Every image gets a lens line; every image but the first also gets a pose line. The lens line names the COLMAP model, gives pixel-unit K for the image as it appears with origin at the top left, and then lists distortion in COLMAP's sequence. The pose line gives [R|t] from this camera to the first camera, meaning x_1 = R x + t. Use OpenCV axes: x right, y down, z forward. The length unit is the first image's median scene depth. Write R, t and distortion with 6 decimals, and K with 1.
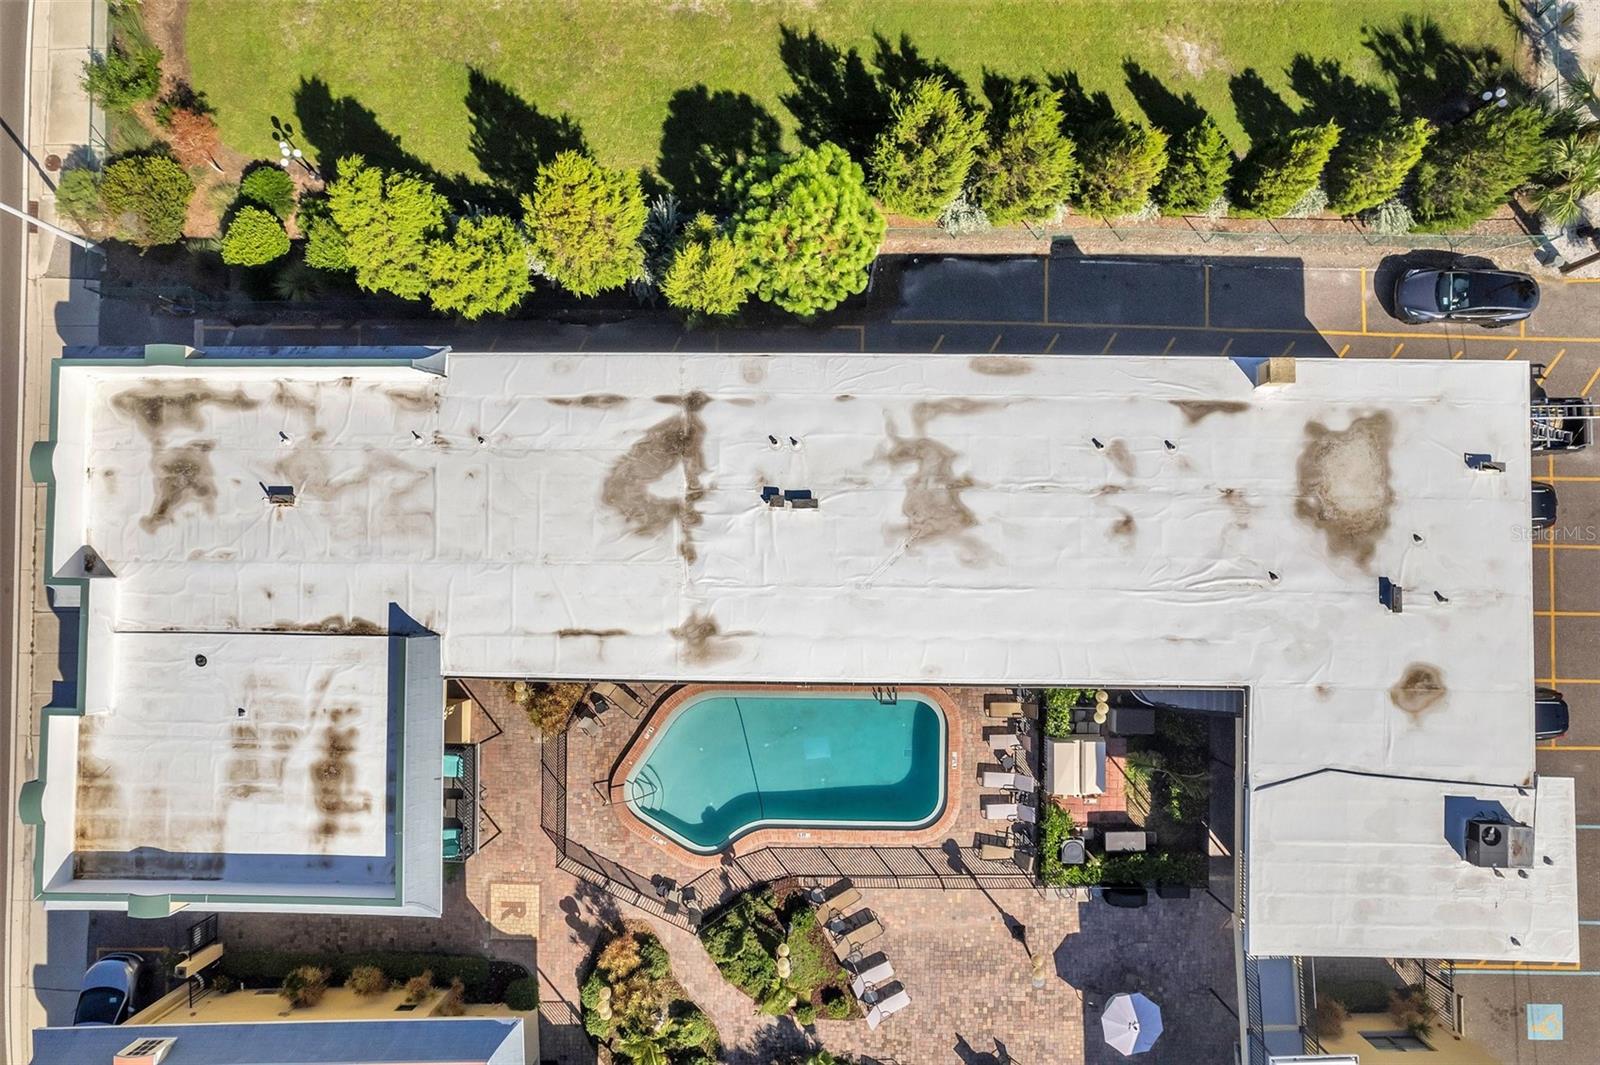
lens RADIAL K [[1025.6, 0, 813.0], [0, 1025.6, 536.3], [0, 0, 1]] dist [-0.074041, 0.070726]
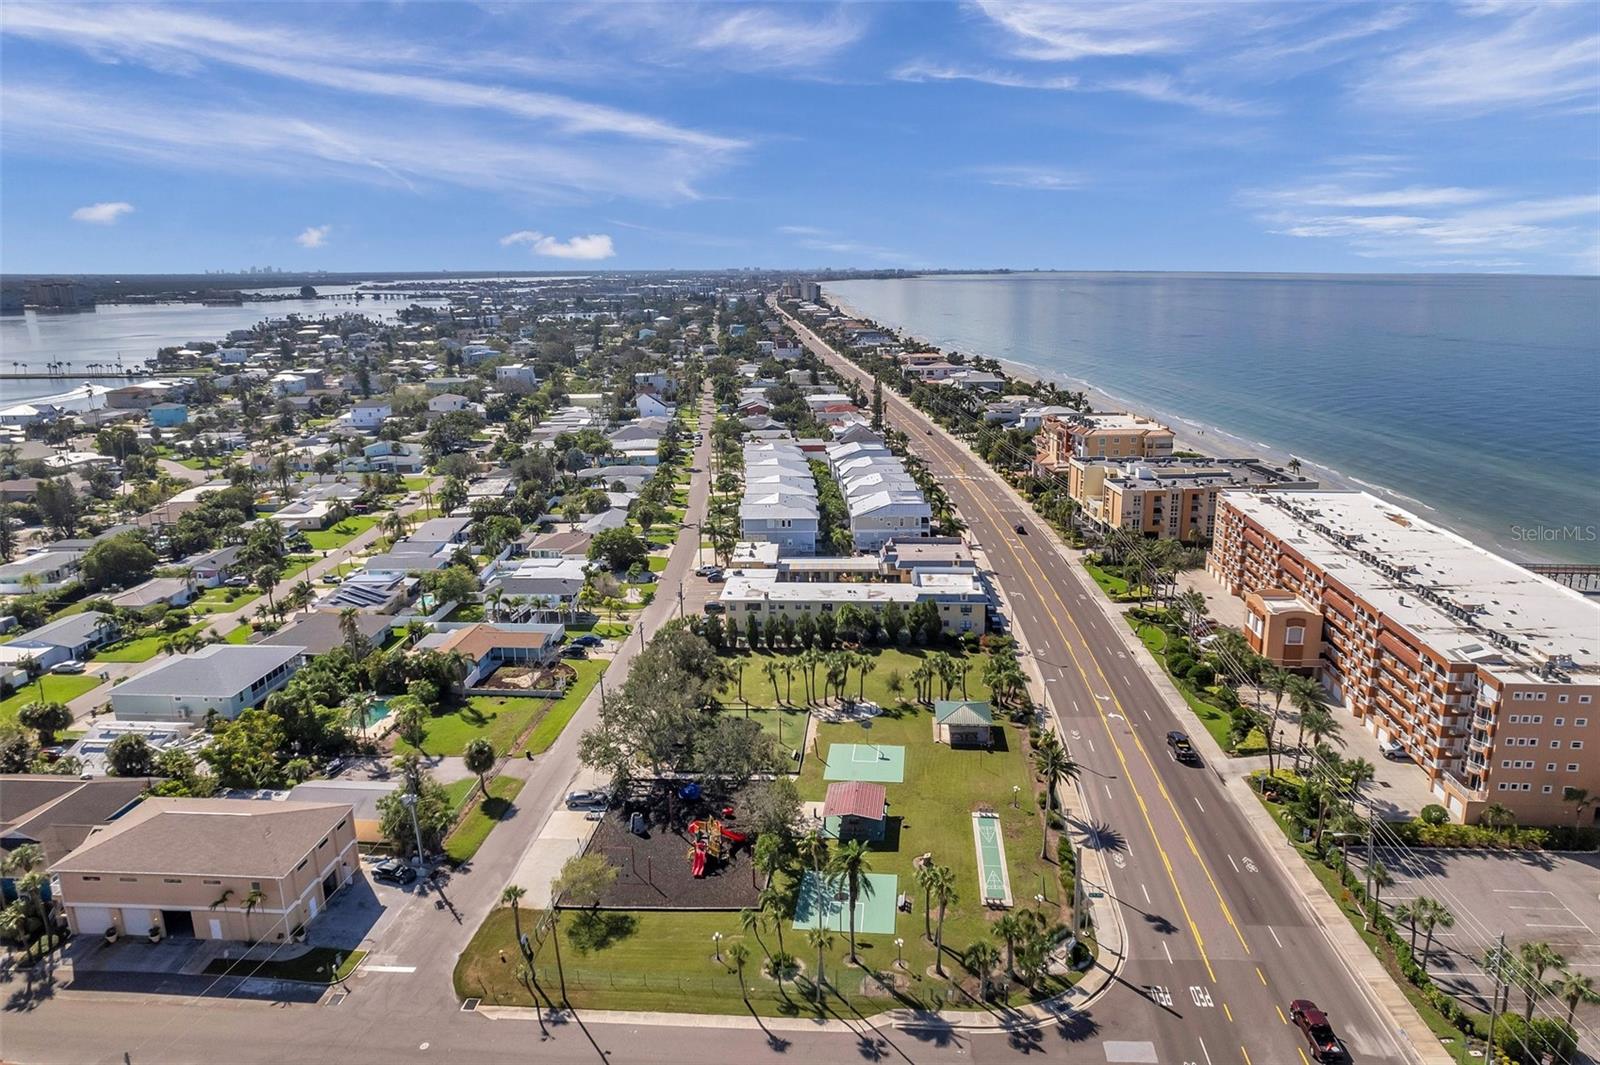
lens RADIAL K [[1013.4, 0, 824.2], [0, 1013.4, 531.1], [0, 0, 1]] dist [-0.049405, 0.038939]
pose [[-0.999141, 0.014263, 0.038916, -0.078470], [0.034846, -0.219318, 0.975031, -4.683879], [0.022442, 0.975549, 0.218633, -0.491026]]
